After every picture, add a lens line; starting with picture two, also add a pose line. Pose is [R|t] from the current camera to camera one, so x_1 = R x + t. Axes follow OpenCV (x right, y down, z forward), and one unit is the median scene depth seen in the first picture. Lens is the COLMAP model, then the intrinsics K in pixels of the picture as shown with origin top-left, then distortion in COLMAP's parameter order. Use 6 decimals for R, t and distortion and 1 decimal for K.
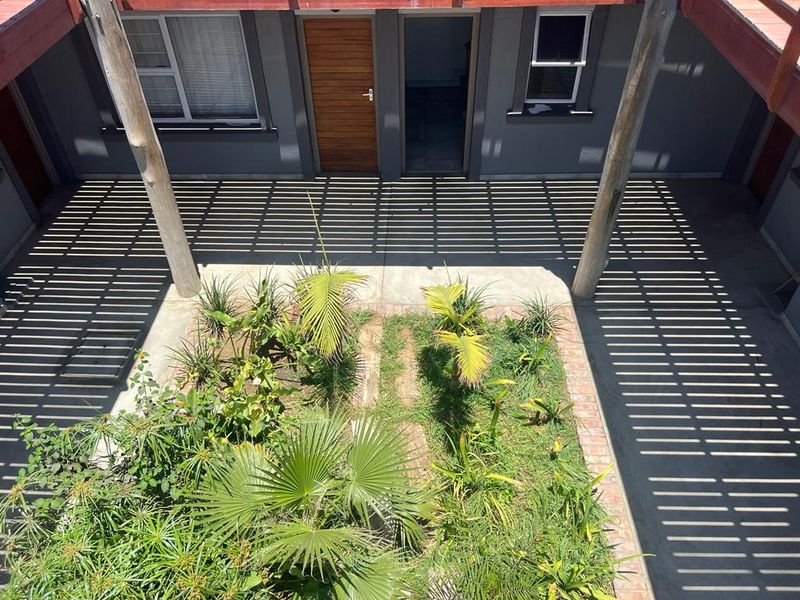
lens RADIAL K [[602.7, 0, 392.5], [0, 602.7, 296.1], [0, 0, 1]] dist [0.042287, -0.025514]
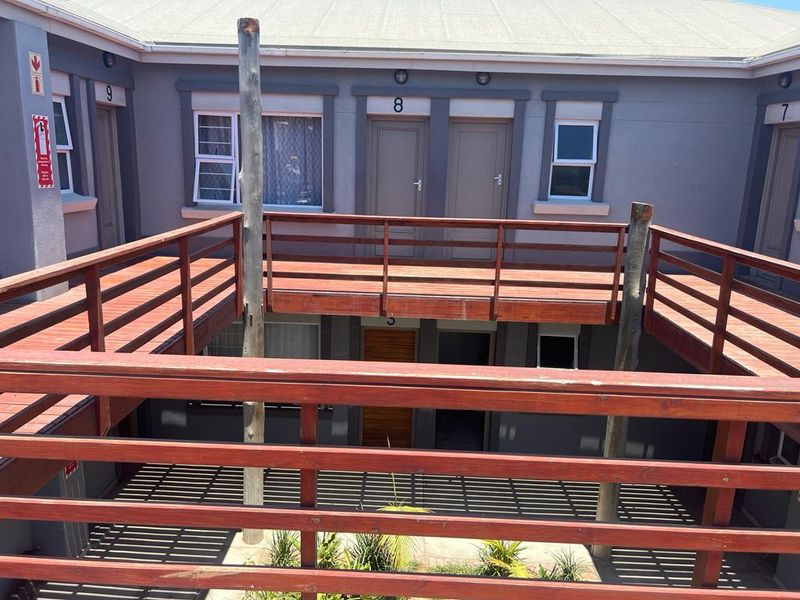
lens RADIAL K [[602.7, 0, 400.0], [0, 602.7, 301.4], [0, 0, 1]] dist [0.042287, -0.025514]
pose [[0.998148, 0.052283, 0.031094, -0.124252], [-0.030354, 0.871059, -0.490239, 0.154028], [-0.052716, 0.488388, 0.871033, -0.212586]]
